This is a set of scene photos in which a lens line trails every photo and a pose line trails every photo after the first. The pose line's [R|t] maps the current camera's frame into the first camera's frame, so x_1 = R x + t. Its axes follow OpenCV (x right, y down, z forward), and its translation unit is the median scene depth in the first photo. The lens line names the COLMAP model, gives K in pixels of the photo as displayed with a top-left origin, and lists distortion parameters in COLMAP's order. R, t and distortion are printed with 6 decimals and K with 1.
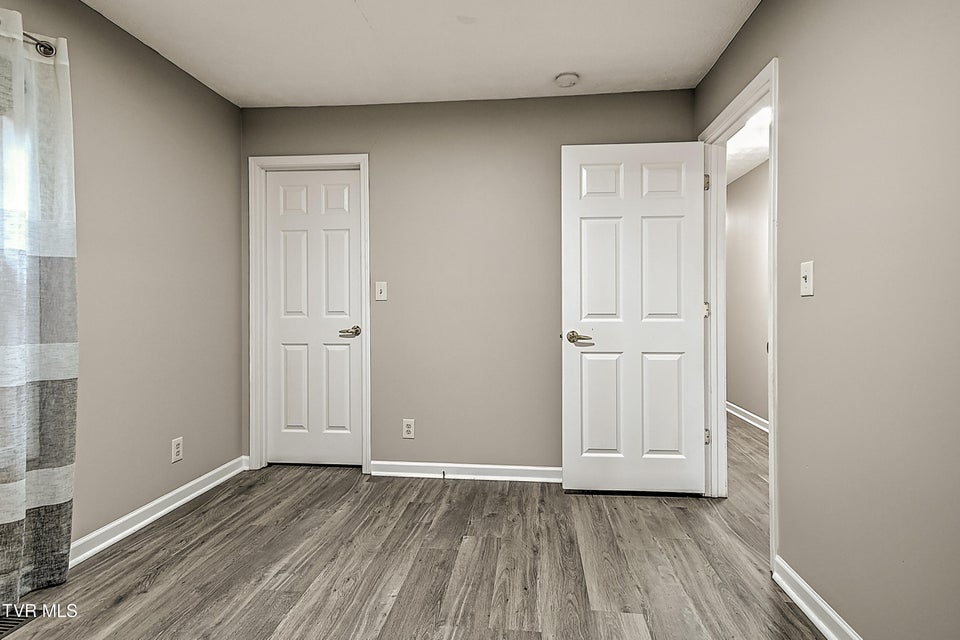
lens RADIAL K [[499.8, 0, 475.6], [0, 499.8, 310.7], [0, 0, 1]] dist [0.033512, -0.002431]
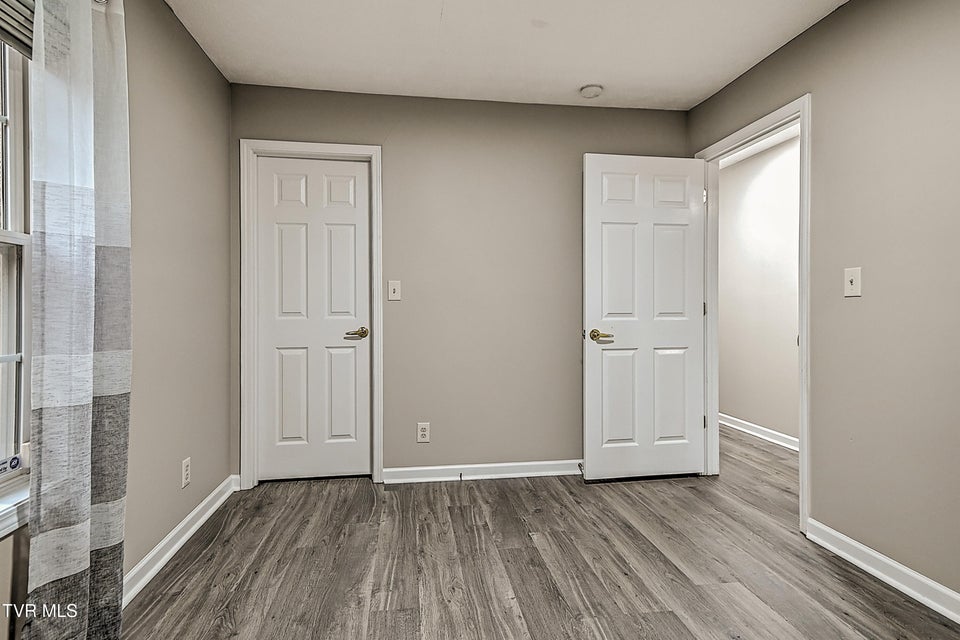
lens RADIAL K [[499.8, 0, 479.7], [0, 499.8, 311.1], [0, 0, 1]] dist [0.033512, -0.002431]
pose [[0.968572, -0.003479, 0.248710, -0.308937], [0.003608, 0.999993, -0.000062, 0.001092], [-0.248708, 0.000957, 0.968578, 0.037318]]
